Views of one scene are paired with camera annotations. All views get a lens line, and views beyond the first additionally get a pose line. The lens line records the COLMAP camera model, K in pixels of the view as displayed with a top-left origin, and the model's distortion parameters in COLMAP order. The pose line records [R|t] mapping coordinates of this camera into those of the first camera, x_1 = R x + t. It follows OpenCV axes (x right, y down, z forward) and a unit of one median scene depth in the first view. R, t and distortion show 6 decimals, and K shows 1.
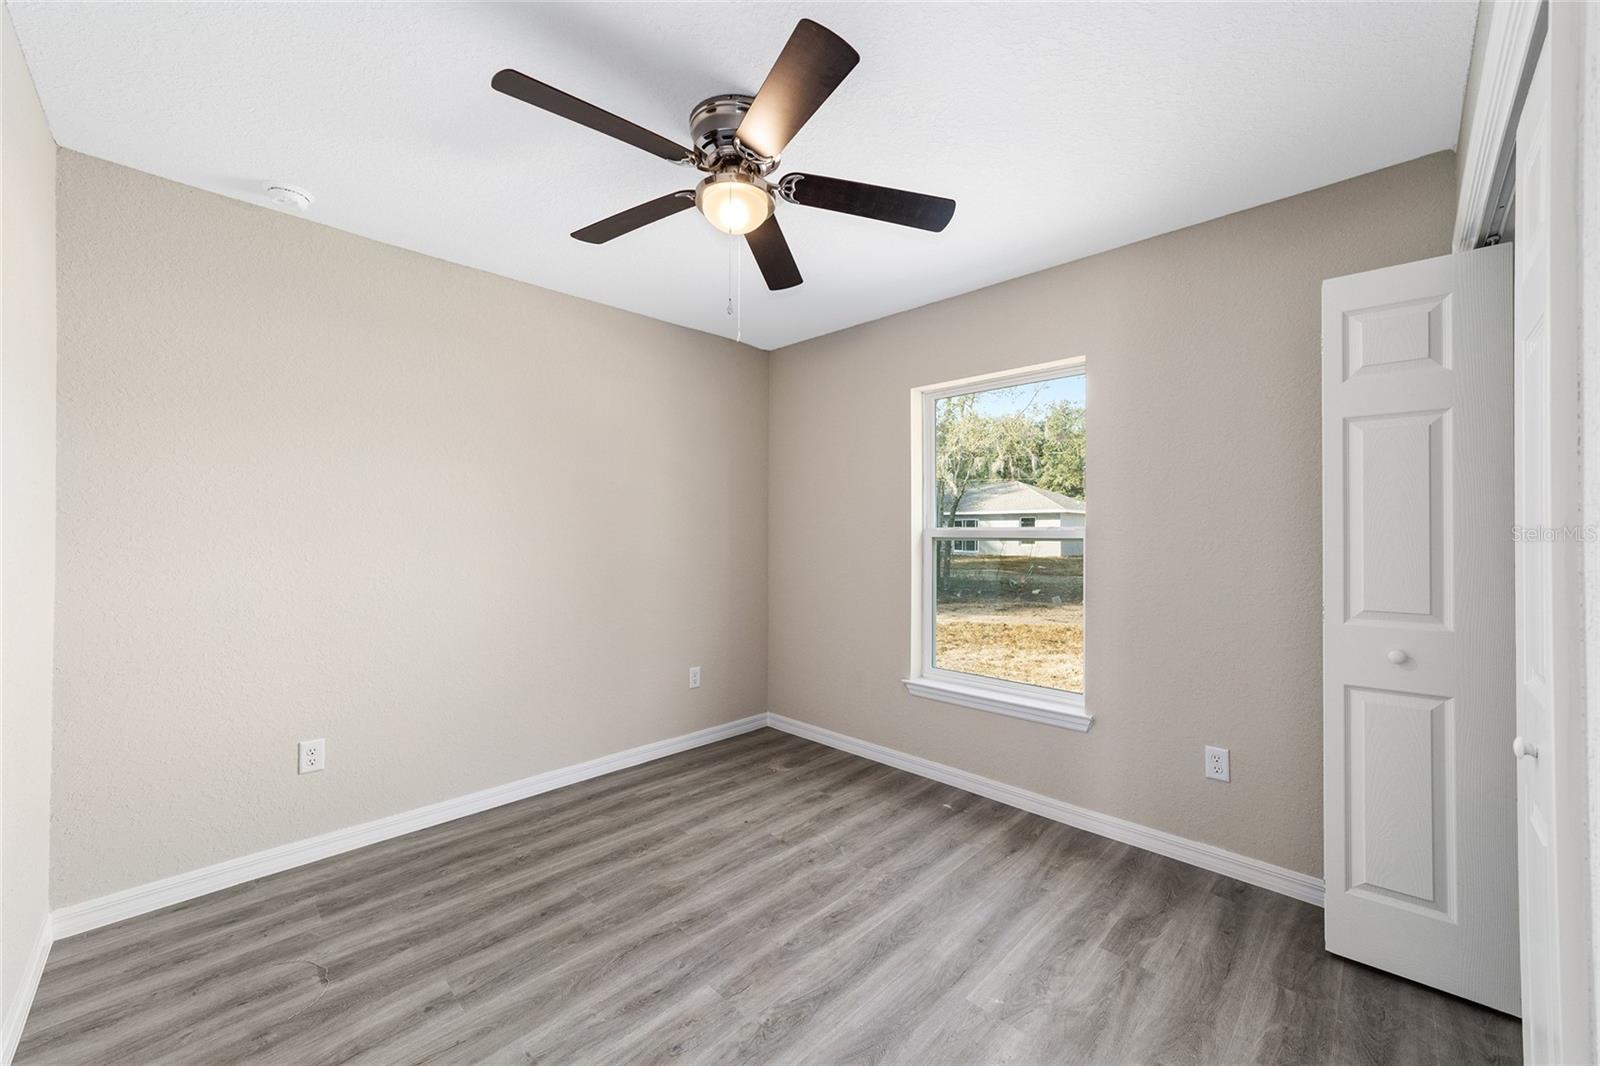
lens RADIAL K [[612.7, 0, 800.4], [0, 612.7, 536.8], [0, 0, 1]] dist [-0.016342, 0.008716]
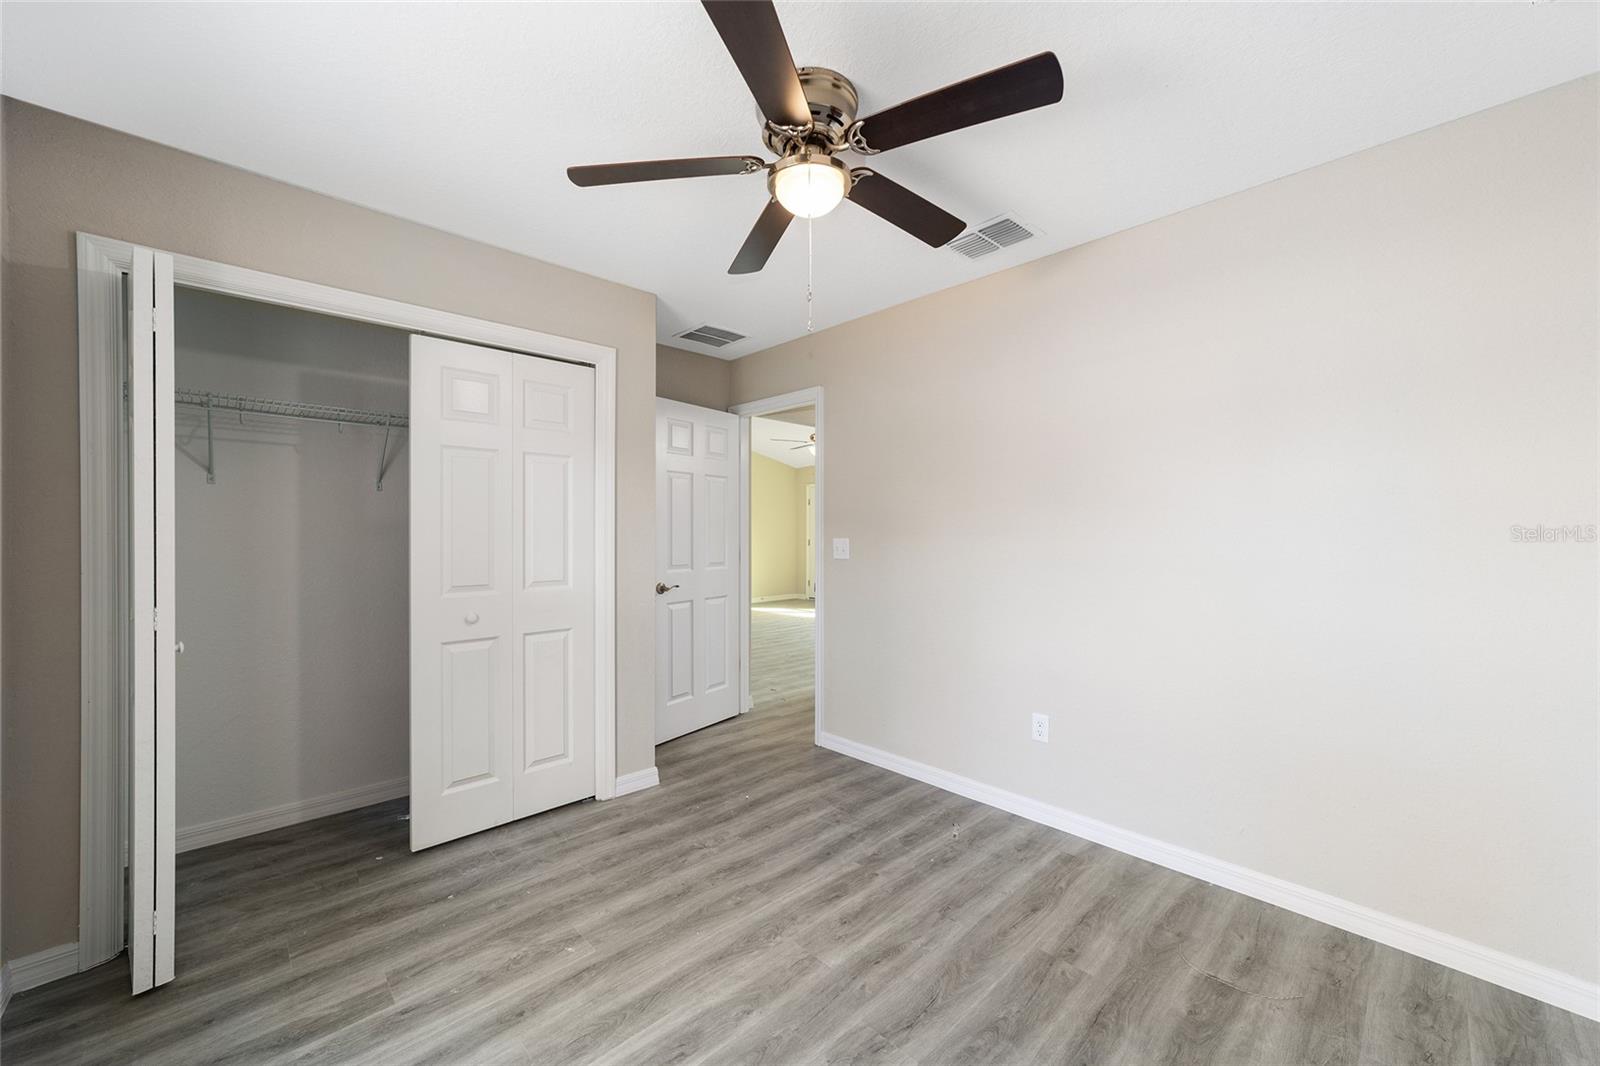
lens RADIAL K [[612.7, 0, 800.4], [0, 612.7, 536.8], [0, 0, 1]] dist [-0.016342, 0.008716]
pose [[-0.999580, -0.003289, 0.028792, -0.125001], [-0.002829, 0.999868, 0.015999, -0.014375], [-0.028840, 0.015911, -0.999457, 1.994520]]
